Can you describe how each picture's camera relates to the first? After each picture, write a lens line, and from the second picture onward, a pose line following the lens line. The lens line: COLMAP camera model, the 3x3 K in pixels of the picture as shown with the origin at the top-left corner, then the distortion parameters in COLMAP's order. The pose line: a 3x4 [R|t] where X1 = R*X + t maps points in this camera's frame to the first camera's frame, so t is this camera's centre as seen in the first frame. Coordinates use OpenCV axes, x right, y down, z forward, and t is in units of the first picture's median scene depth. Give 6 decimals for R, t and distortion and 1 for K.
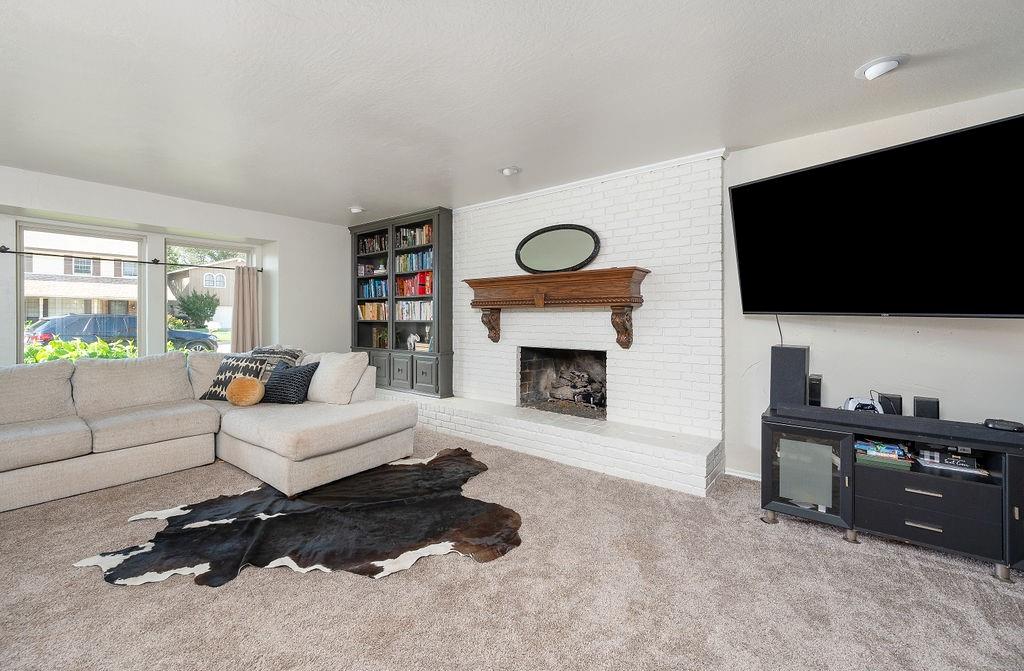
lens RADIAL K [[422.1, 0, 533.6], [0, 422.1, 316.9], [0, 0, 1]] dist [0.000182, -0.000431]
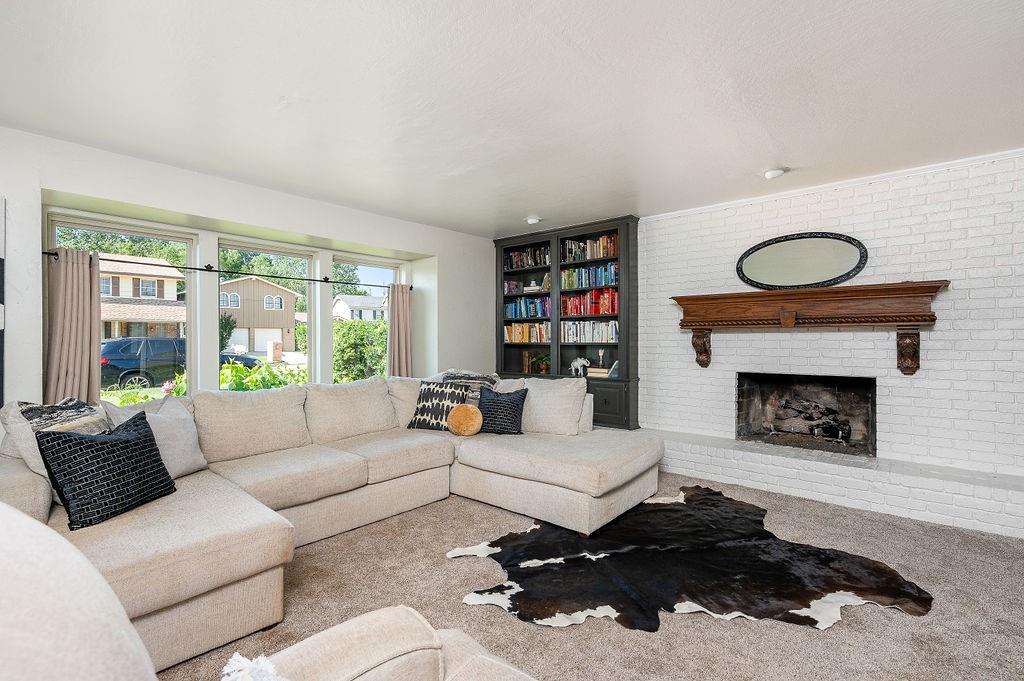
lens RADIAL K [[478.1, 0, 515.1], [0, 478.1, 338.4], [0, 0, 1]] dist [-0.001912, 0.001462]
pose [[0.997940, -0.001372, -0.064147, -0.468199], [0.001198, 0.999996, -0.002737, 0.002047], [0.064151, 0.002655, 0.997937, -0.027556]]
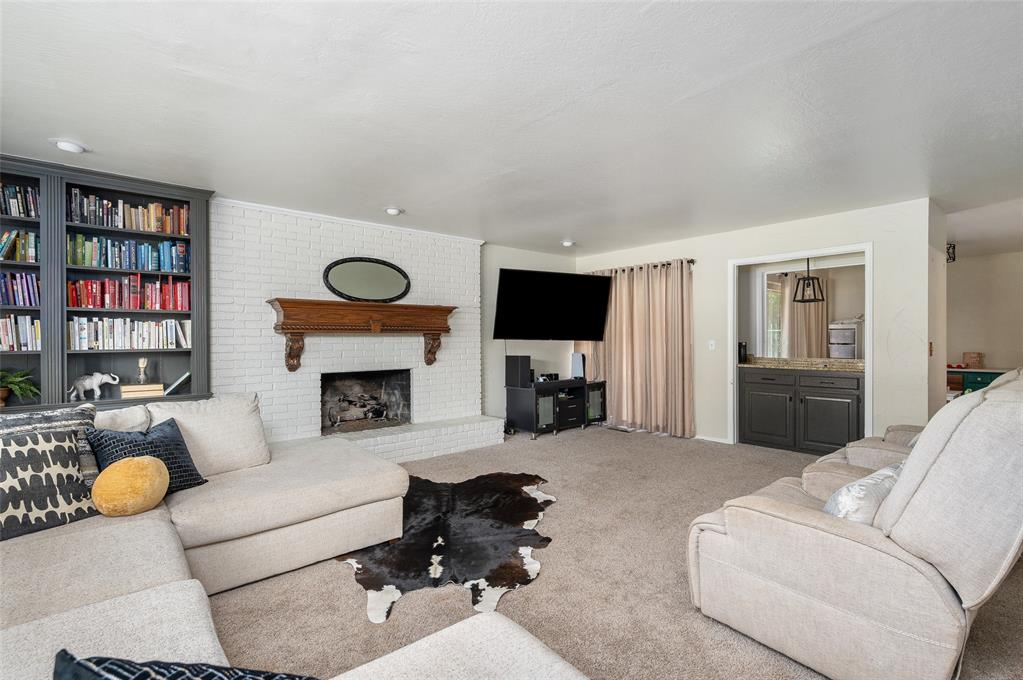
lens RADIAL K [[477.7, 0, 515.2], [0, 477.7, 342.4], [0, 0, 1]] dist [-0.001912, 0.001462]
pose [[0.202423, -0.005142, 0.979285, -1.078156], [0.009025, 0.999954, 0.003385, 0.000561], [-0.979257, 0.008152, 0.202460, 0.379977]]
